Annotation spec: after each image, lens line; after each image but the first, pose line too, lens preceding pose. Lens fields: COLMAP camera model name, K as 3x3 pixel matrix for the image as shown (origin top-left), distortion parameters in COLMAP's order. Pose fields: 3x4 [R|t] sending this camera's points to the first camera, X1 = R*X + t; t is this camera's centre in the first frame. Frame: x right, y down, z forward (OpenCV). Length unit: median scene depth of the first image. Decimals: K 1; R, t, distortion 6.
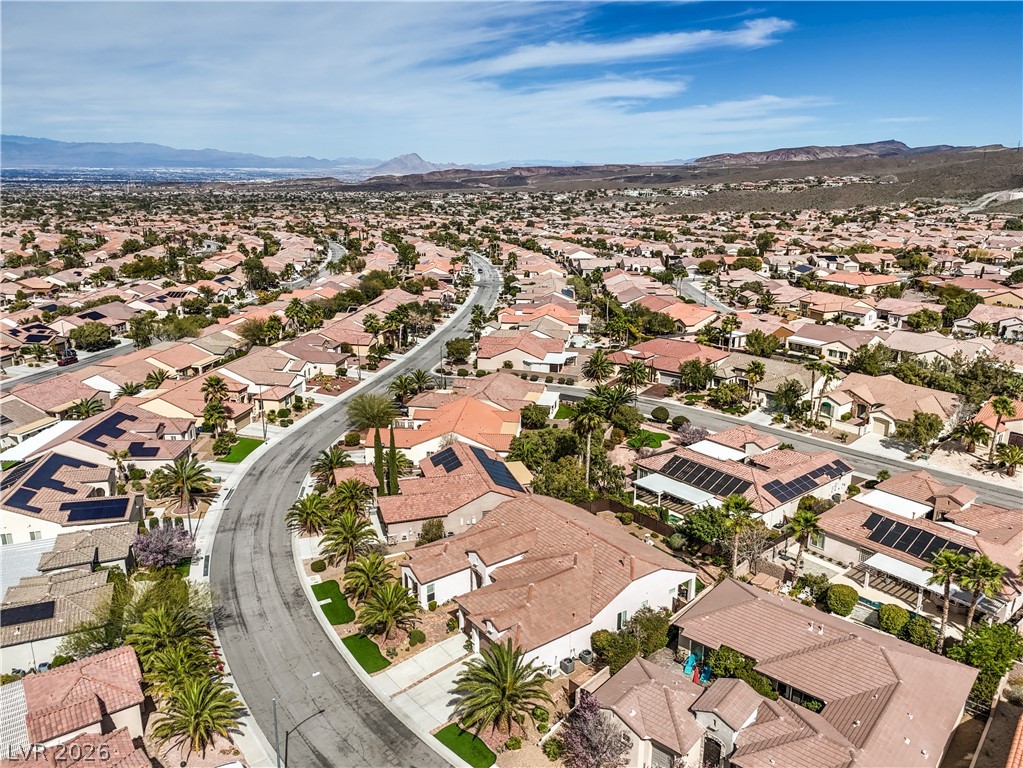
lens RADIAL K [[770.6, 0, 511.5], [0, 770.6, 384.0], [0, 0, 1]] dist [0.048829, -0.033905]
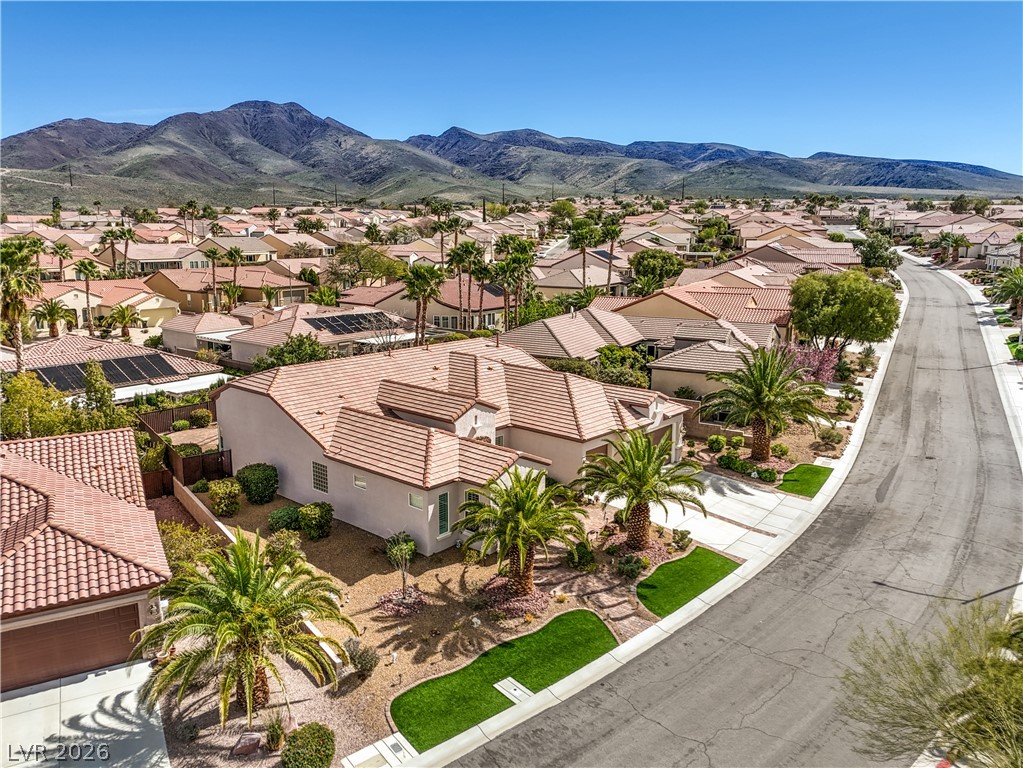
lens RADIAL K [[776.4, 0, 511.5], [0, 776.4, 384.0], [0, 0, 1]] dist [0.050478, -0.005991]
pose [[-0.217448, -0.206588, 0.953959, -0.308287], [0.268456, 0.926994, 0.261941, 0.041027], [-0.938428, 0.313055, -0.146113, 0.583266]]
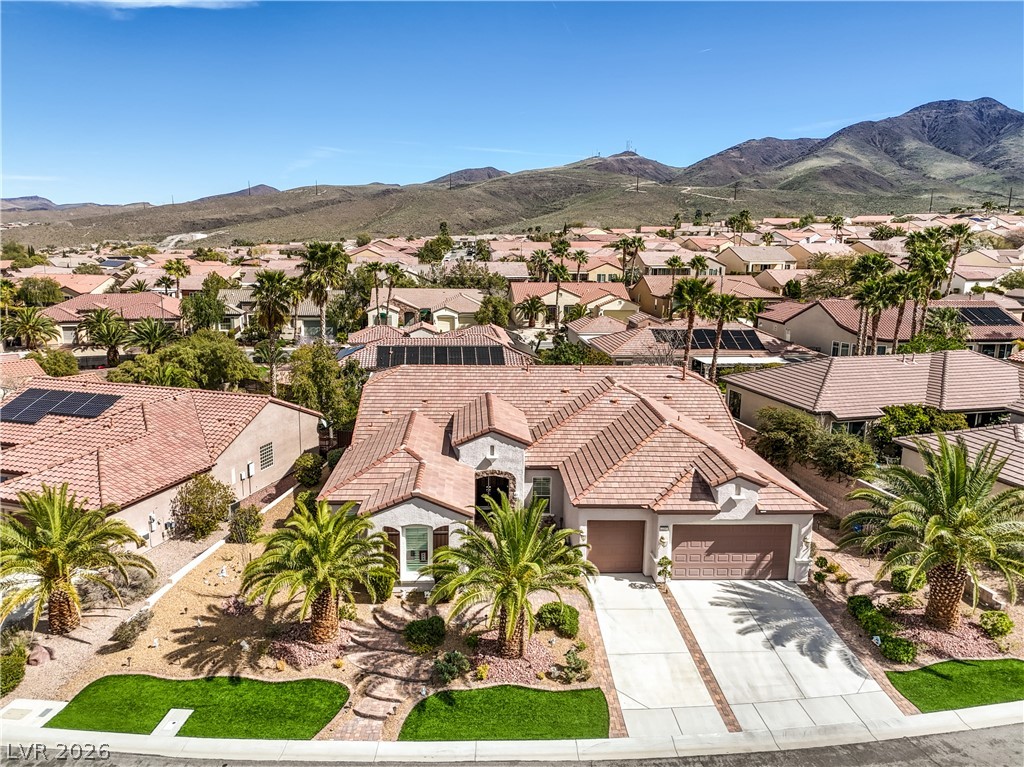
lens RADIAL K [[771.4, 0, 512.0], [0, 771.4, 383.5], [0, 0, 1]] dist [0.048829, -0.033905]
pose [[0.557529, -0.166377, 0.813315, -0.229505], [0.226892, 0.972948, 0.043497, 0.095889], [-0.798550, 0.160284, 0.580196, 0.397283]]
